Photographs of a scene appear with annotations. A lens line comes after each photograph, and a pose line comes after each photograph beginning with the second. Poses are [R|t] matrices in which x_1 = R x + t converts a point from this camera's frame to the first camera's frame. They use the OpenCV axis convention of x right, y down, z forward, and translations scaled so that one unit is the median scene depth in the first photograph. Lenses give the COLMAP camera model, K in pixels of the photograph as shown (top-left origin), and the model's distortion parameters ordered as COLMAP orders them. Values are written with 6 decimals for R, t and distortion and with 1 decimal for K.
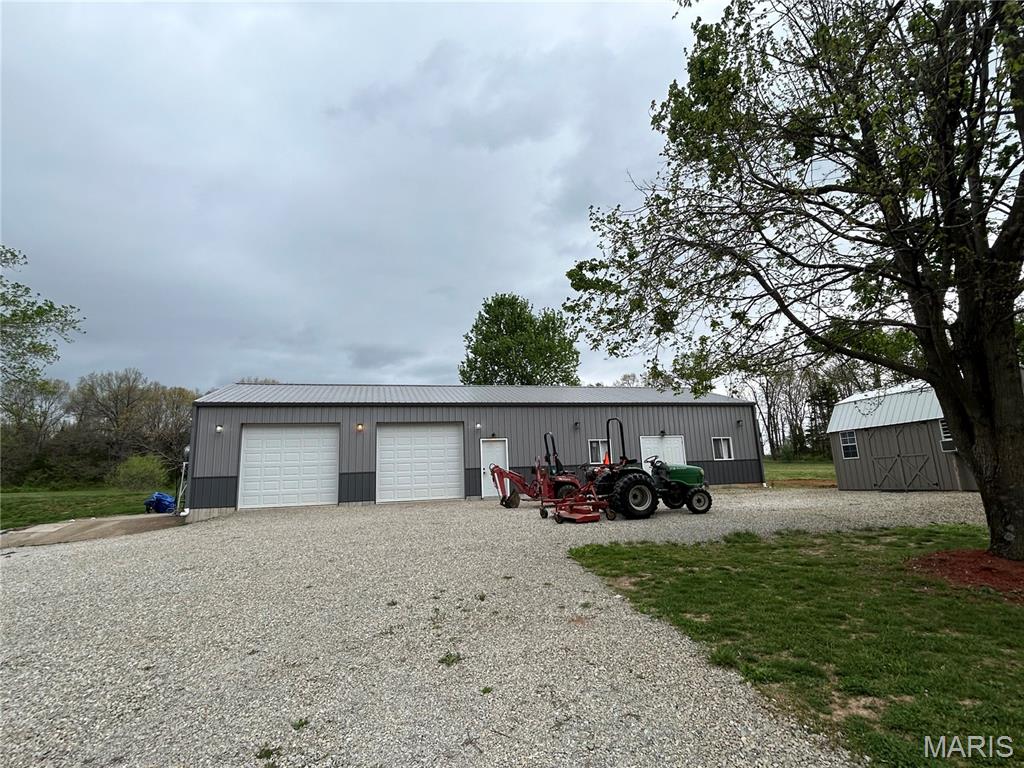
lens RADIAL K [[506.7, 0, 511.3], [0, 506.7, 384.4], [0, 0, 1]] dist [-0.005521, -0.000560]
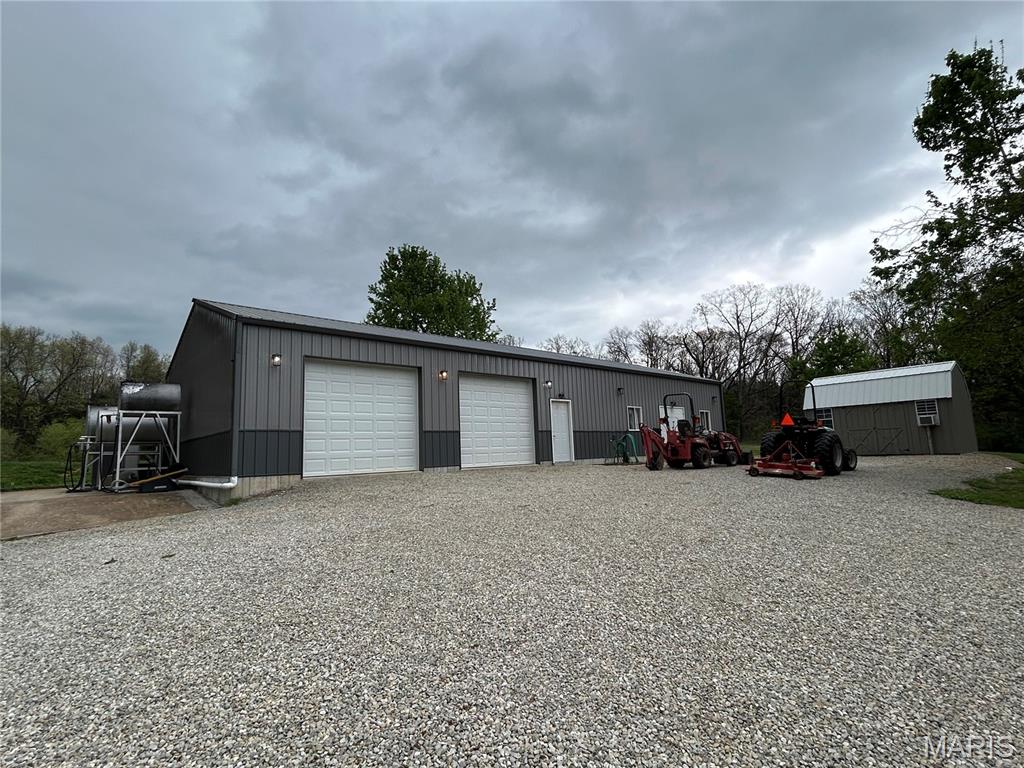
lens RADIAL K [[506.7, 0, 512.1], [0, 506.7, 387.2], [0, 0, 1]] dist [-0.005521, -0.000560]
pose [[0.896556, 0.064101, 0.438268, -0.559405], [-0.084909, 0.995995, 0.028023, 0.073157], [-0.434716, -0.062337, 0.898407, 0.236415]]
